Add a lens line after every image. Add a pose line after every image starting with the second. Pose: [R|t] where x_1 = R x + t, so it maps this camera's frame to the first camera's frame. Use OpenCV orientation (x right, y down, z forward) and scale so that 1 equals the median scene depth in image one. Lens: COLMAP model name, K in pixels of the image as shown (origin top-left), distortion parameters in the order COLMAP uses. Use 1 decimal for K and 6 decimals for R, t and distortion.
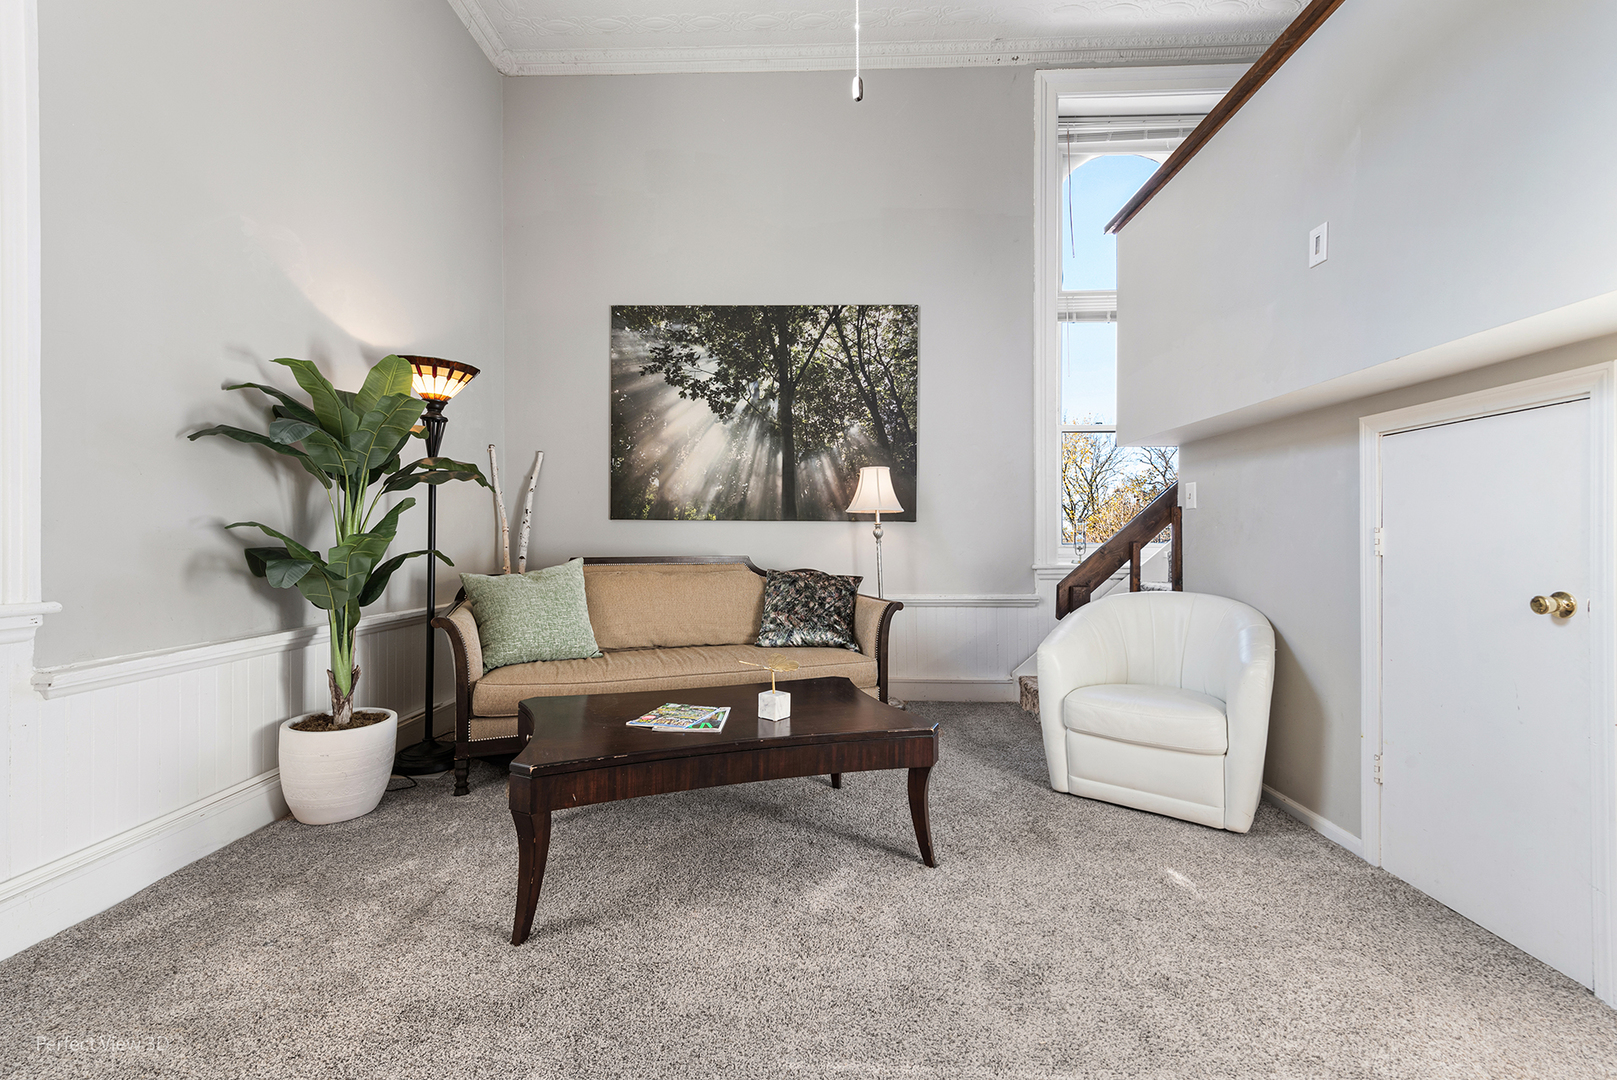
lens RADIAL K [[713.5, 0, 804.8], [0, 713.5, 536.1], [0, 0, 1]] dist [0.005707, 0.000562]
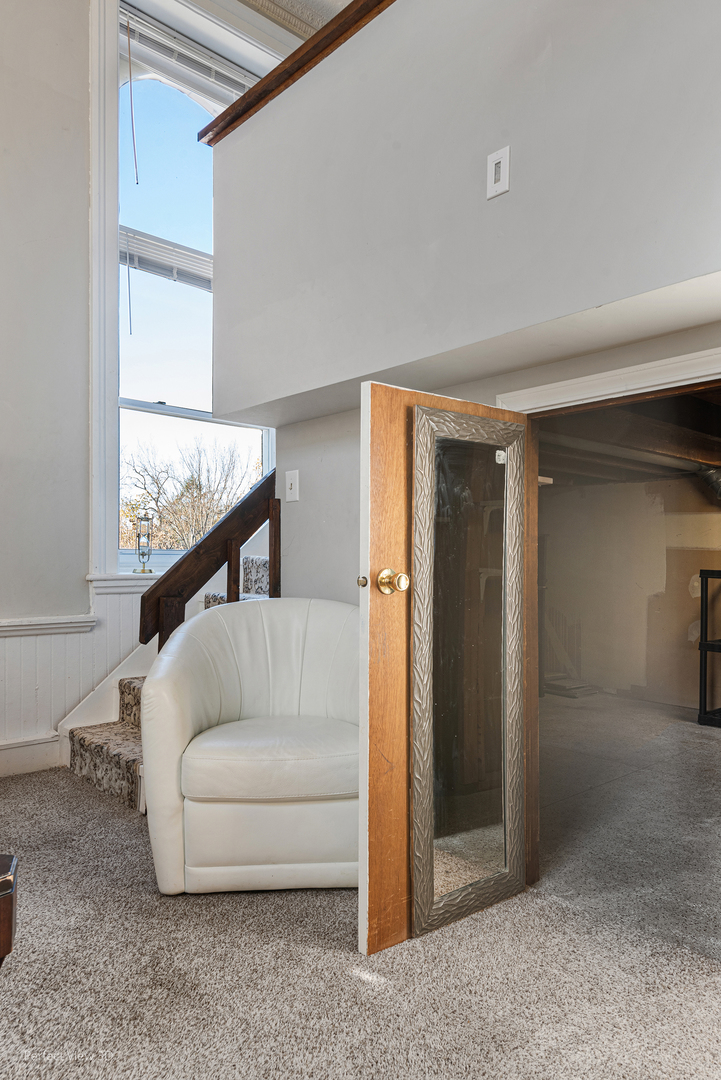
lens RADIAL K [[724.1, 0, 358.4], [0, 724.1, 557.7], [0, 0, 1]] dist [0.007934, -0.002724]
pose [[0.722933, 0.006695, 0.690886, 0.004481], [0.001663, 0.999933, -0.011430, 0.038146], [-0.690916, 0.009412, 0.722874, 0.321074]]
